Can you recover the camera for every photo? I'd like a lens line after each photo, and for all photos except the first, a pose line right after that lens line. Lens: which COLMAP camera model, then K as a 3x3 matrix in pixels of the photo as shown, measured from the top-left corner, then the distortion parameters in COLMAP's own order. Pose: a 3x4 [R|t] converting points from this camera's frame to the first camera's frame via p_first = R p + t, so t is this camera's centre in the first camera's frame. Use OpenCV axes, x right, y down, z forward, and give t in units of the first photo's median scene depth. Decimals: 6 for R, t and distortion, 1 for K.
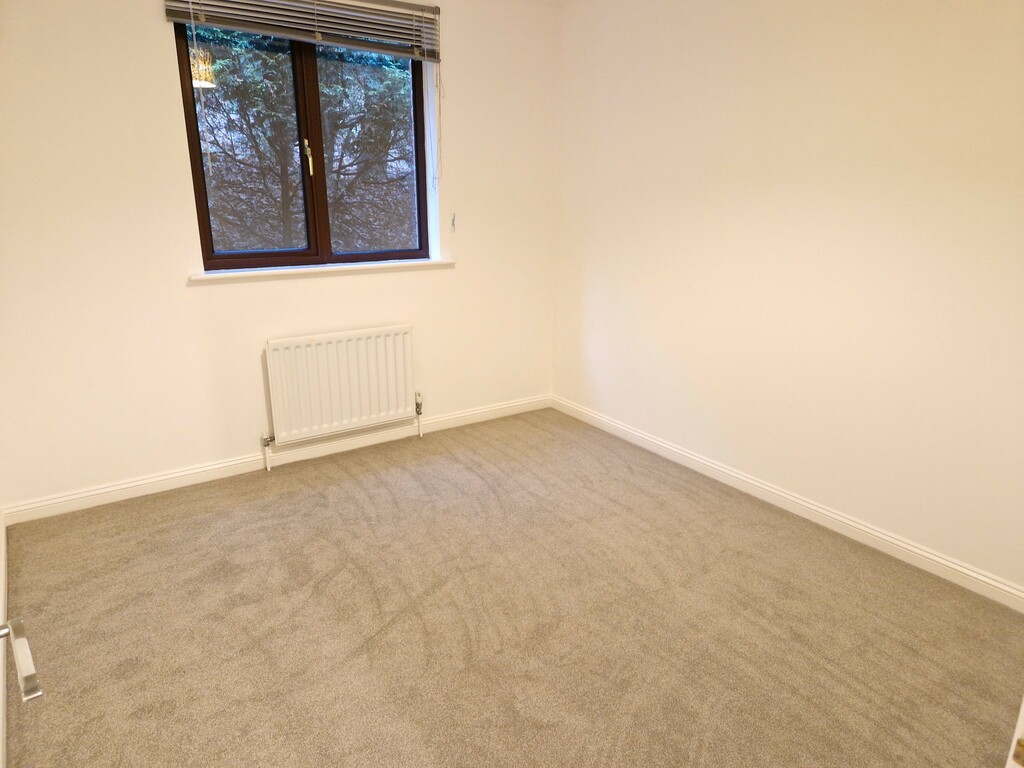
lens RADIAL K [[685.0, 0, 517.7], [0, 685.0, 384.2], [0, 0, 1]] dist [0.104868, -0.099714]
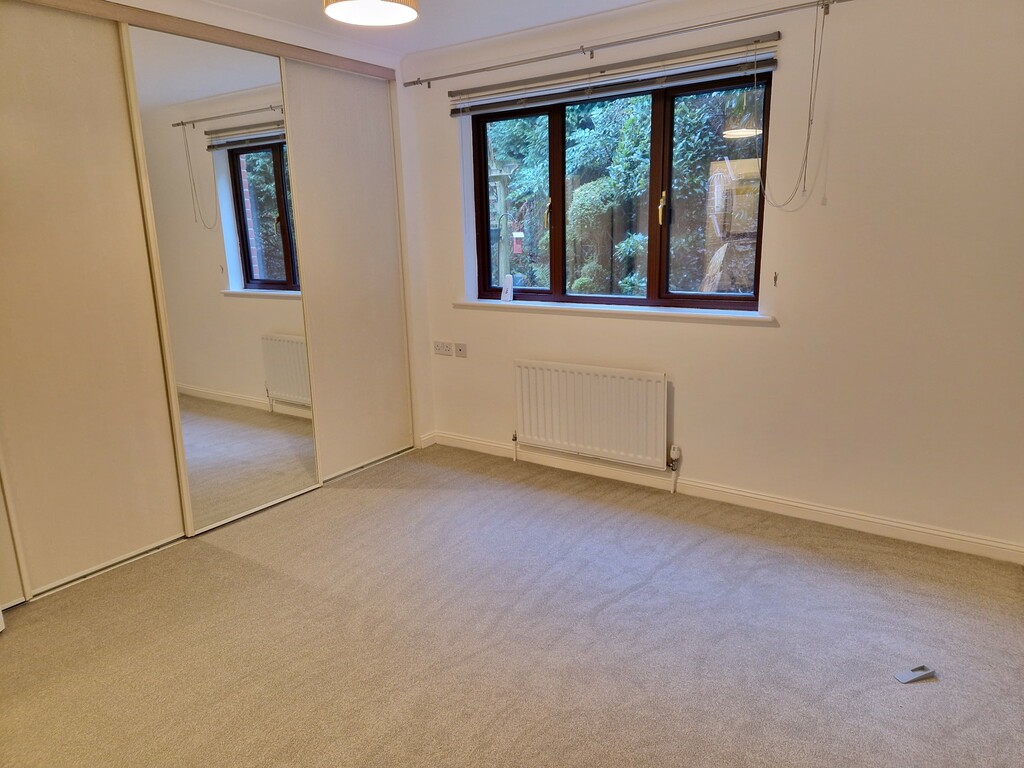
lens RADIAL K [[685.0, 0, 517.7], [0, 685.0, 384.2], [0, 0, 1]] dist [0.104868, -0.099714]
pose [[0.348882, 0.192046, -0.917278, 0.646042], [-0.240730, 0.964301, 0.110331, -0.126964], [0.905721, 0.182324, 0.382659, 0.434657]]
